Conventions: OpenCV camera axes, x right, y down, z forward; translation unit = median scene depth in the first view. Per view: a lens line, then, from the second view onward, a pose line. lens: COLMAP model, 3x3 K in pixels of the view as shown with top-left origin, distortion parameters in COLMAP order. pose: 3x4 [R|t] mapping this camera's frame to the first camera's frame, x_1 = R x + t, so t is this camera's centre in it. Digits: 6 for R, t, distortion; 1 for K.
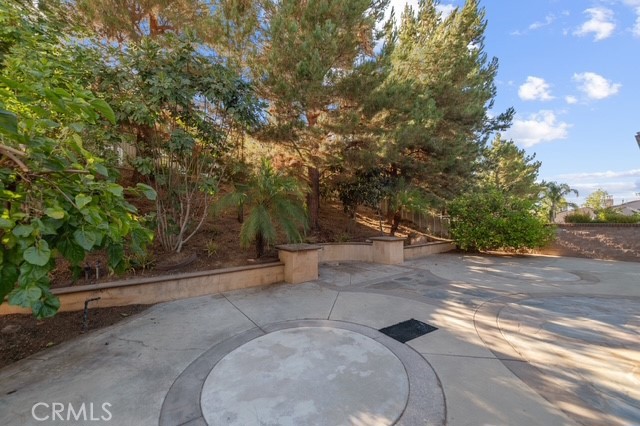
lens RADIAL K [[250.3, 0, 324.3], [0, 250.3, 218.8], [0, 0, 1]] dist [0.013235, -0.002873]
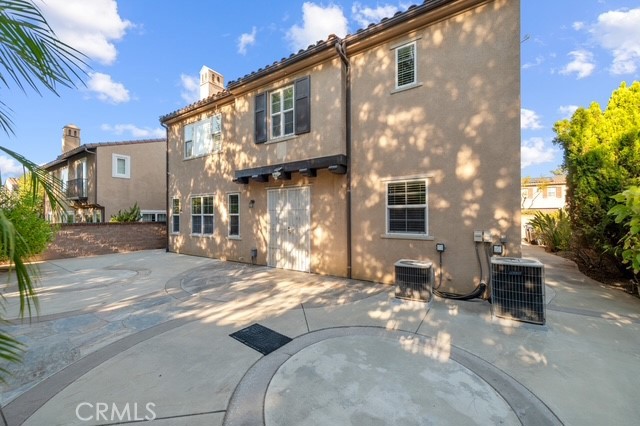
lens RADIAL K [[250.3, 0, 317.8], [0, 250.3, 216.2], [0, 0, 1]] dist [0.013235, -0.002873]
pose [[-0.336237, 0.011918, 0.941702, -0.612359], [0.002393, 0.999928, -0.011801, 0.016734], [-0.941774, -0.001715, -0.336241, 1.149484]]
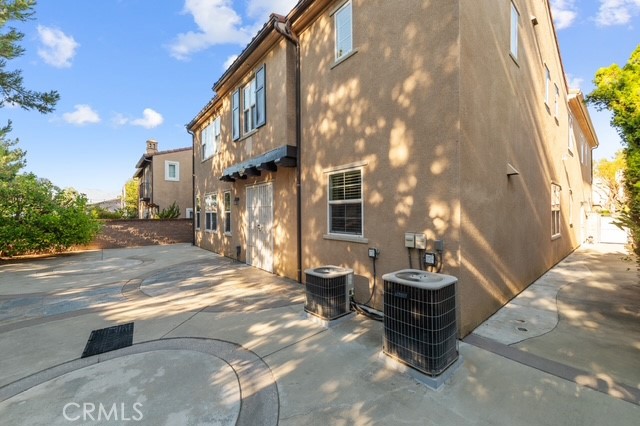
lens RADIAL K [[250.3, 0, 317.4], [0, 250.3, 215.0], [0, 0, 1]] dist [0.013235, -0.002873]
pose [[-0.053886, 0.005454, 0.998532, -0.613572], [0.000150, 0.999985, -0.005454, 0.015577], [-0.998547, -0.000144, -0.053886, 0.337455]]
